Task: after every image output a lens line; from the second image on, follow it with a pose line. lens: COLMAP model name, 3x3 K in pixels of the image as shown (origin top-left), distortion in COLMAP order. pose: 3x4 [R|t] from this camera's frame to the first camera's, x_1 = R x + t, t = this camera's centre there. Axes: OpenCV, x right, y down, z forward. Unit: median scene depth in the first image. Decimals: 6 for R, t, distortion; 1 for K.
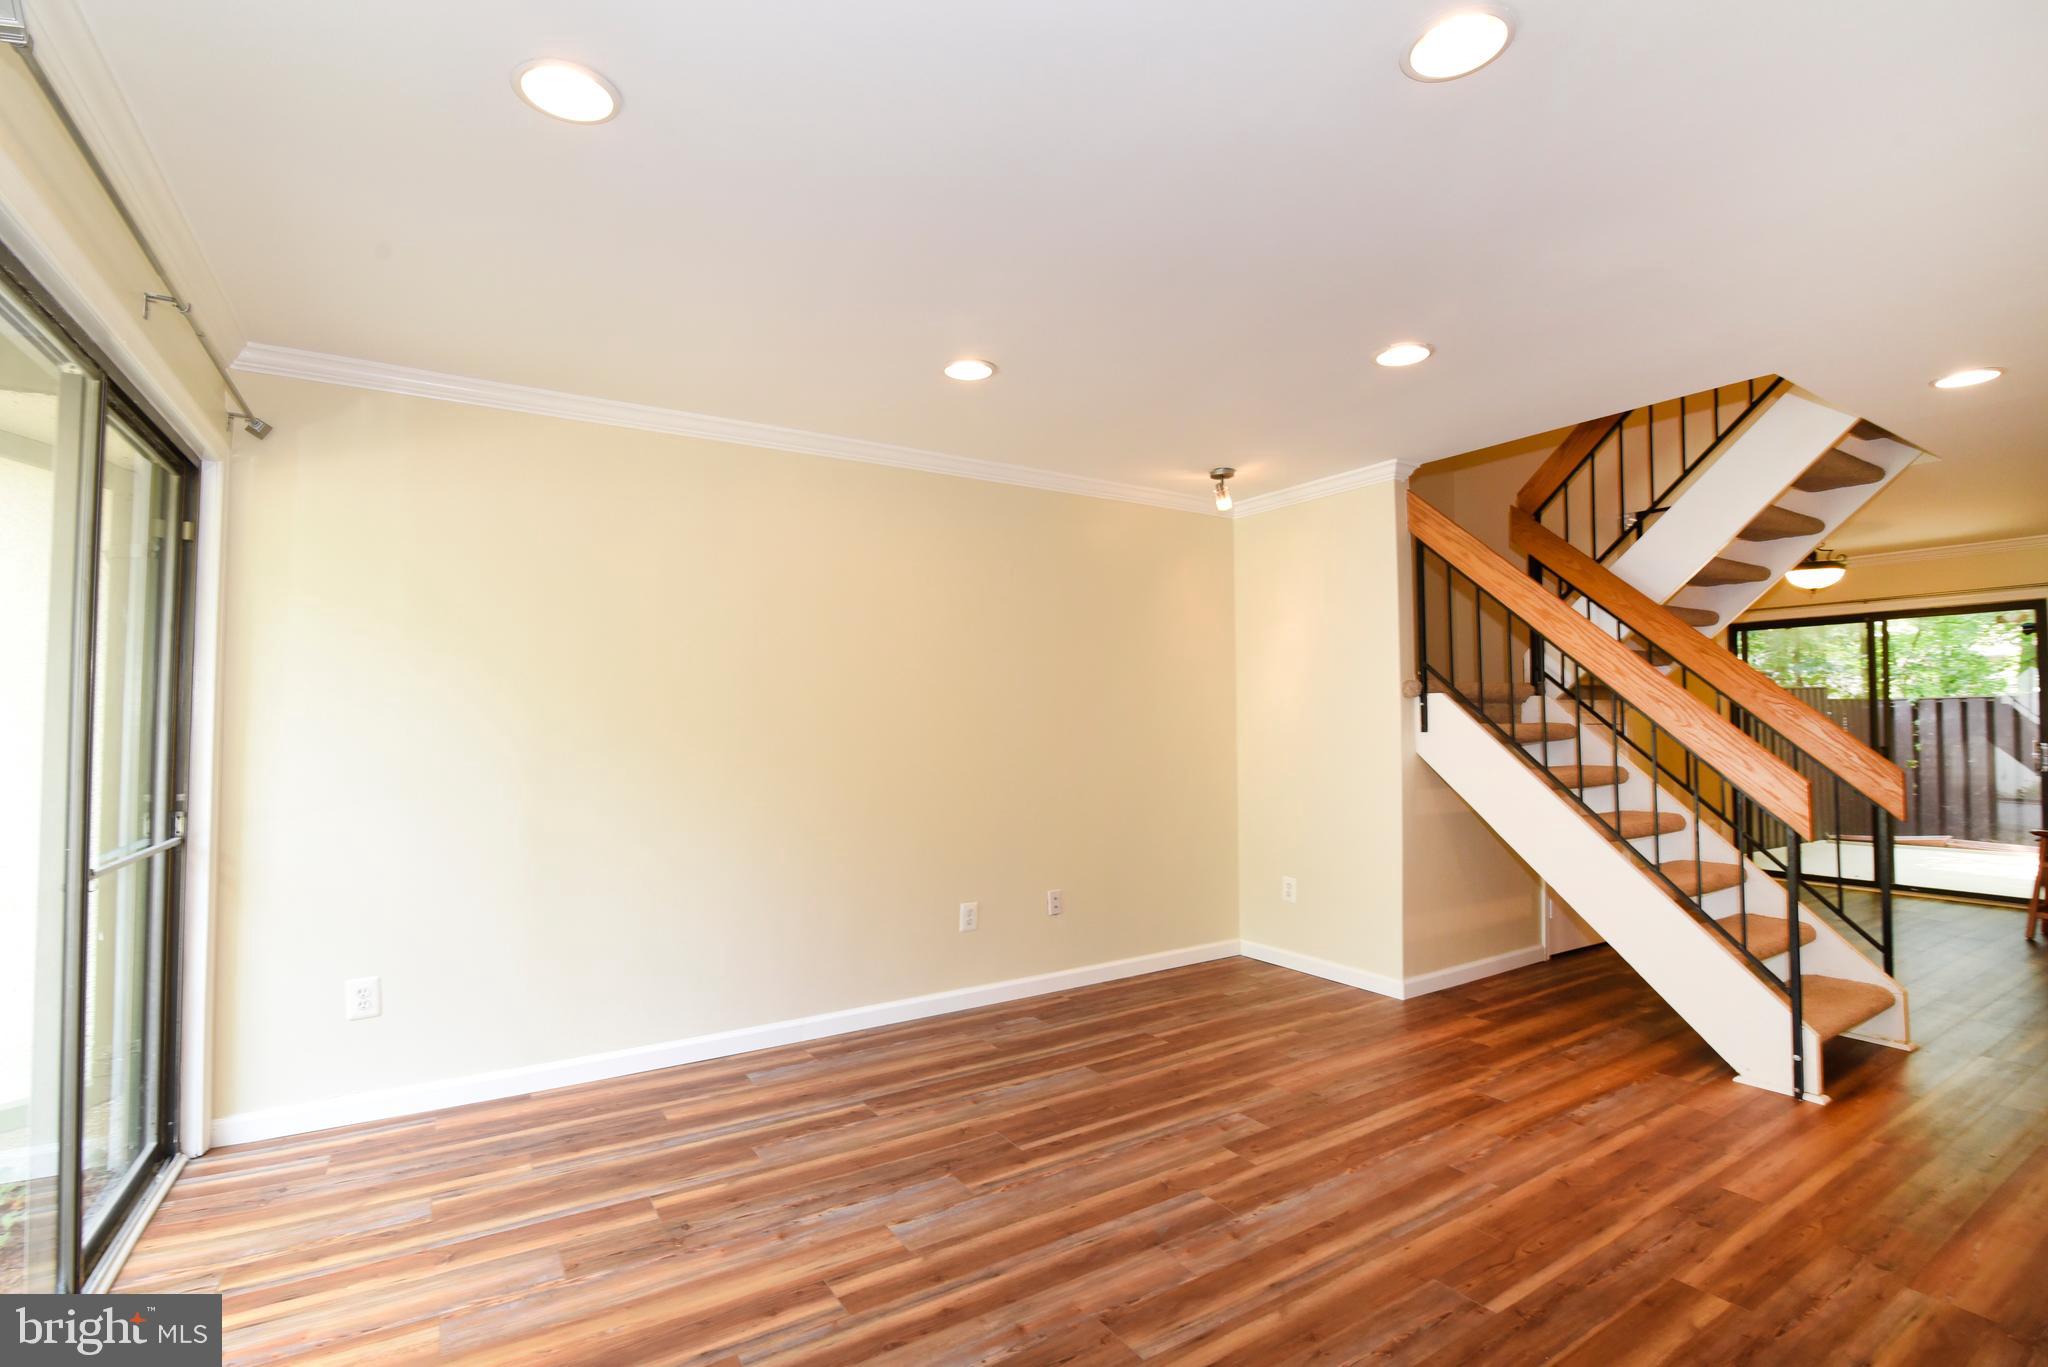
lens RADIAL K [[934.3, 0, 1022.5], [0, 934.3, 691.7], [0, 0, 1]] dist [-0.023074, 0.002769]
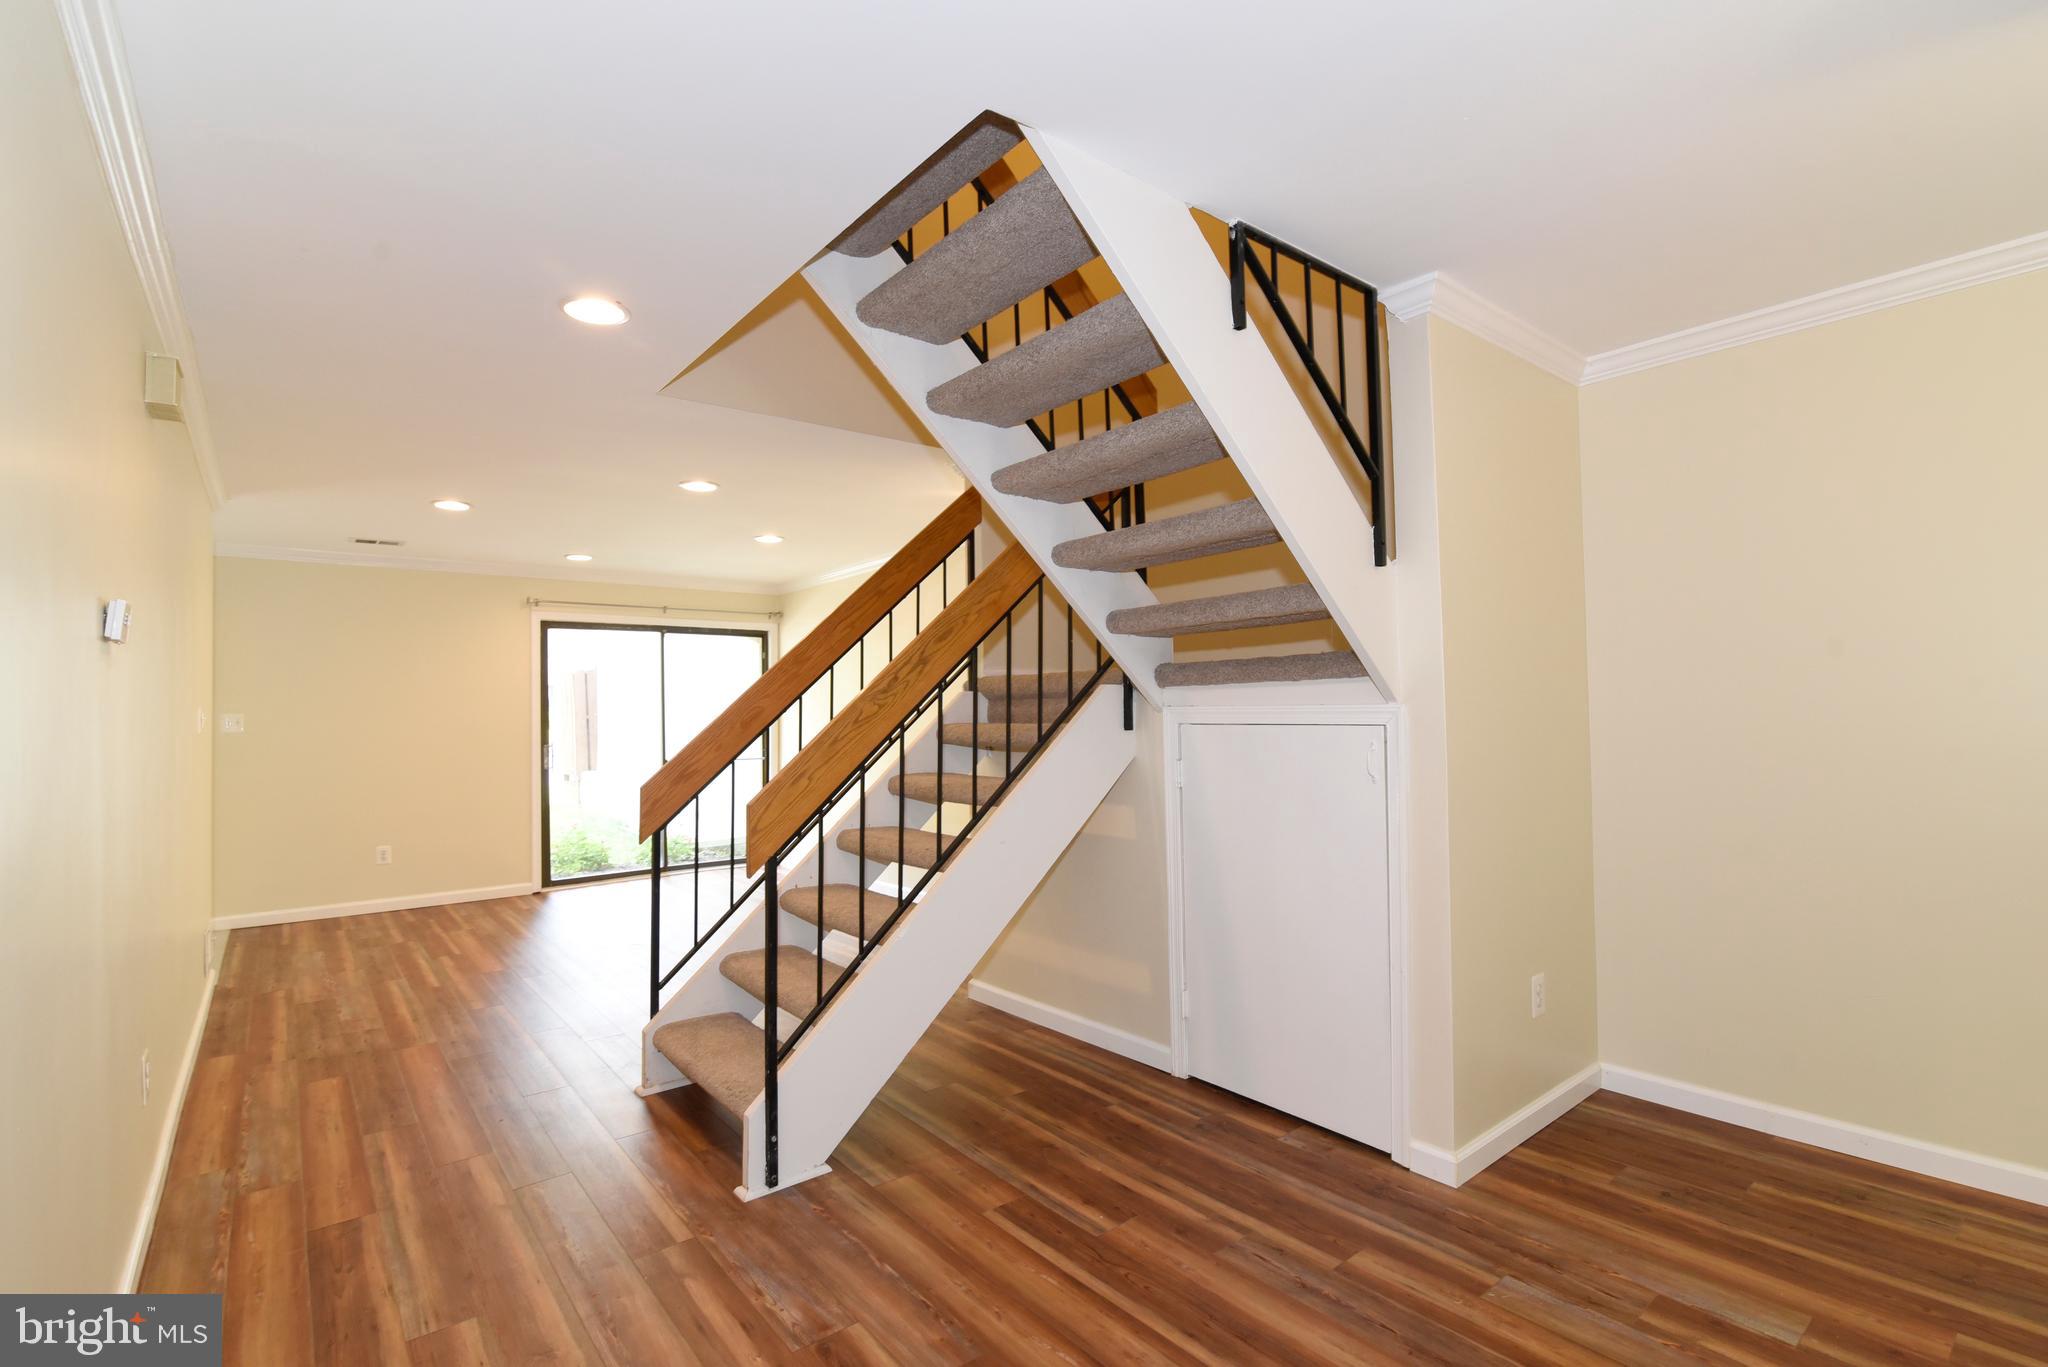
lens RADIAL K [[934.3, 0, 1023.3], [0, 934.3, 697.2], [0, 0, 1]] dist [-0.023074, 0.002769]
pose [[0.113327, -0.016217, -0.993425, 2.212711], [0.046551, 0.998855, -0.010996, 0.030871], [0.992467, -0.044999, 0.113952, 1.486338]]
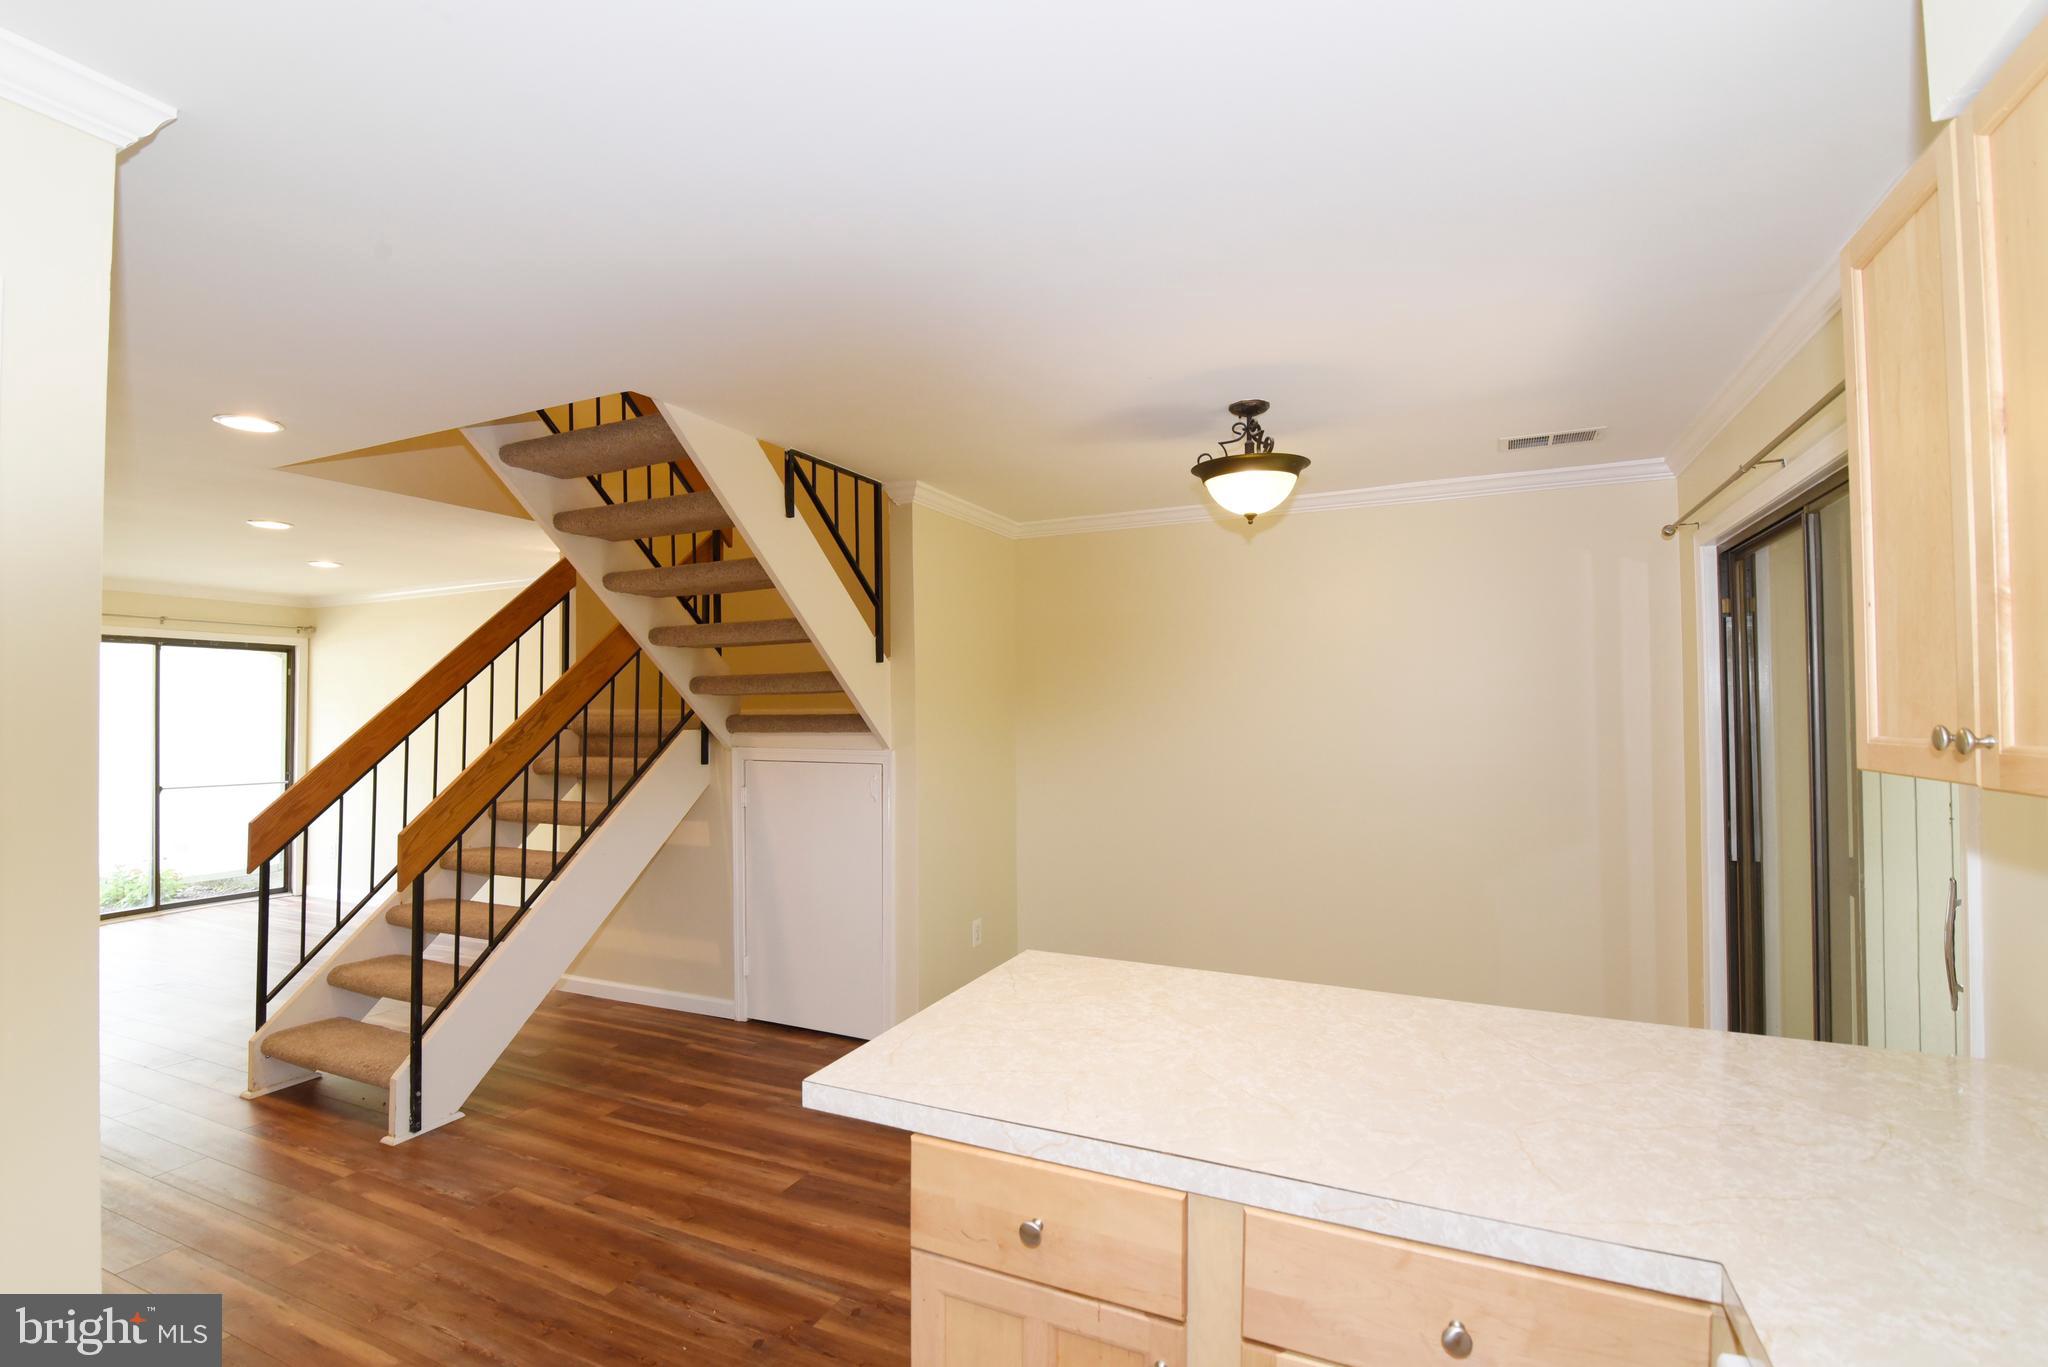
lens RADIAL K [[934.3, 0, 1026.6], [0, 934.3, 697.1], [0, 0, 1]] dist [-0.023074, 0.002769]
pose [[0.545017, -0.014848, -0.838293, 2.681181], [0.031580, 0.999497, 0.002828, -0.037929], [0.837830, -0.028015, 0.545212, 1.348076]]
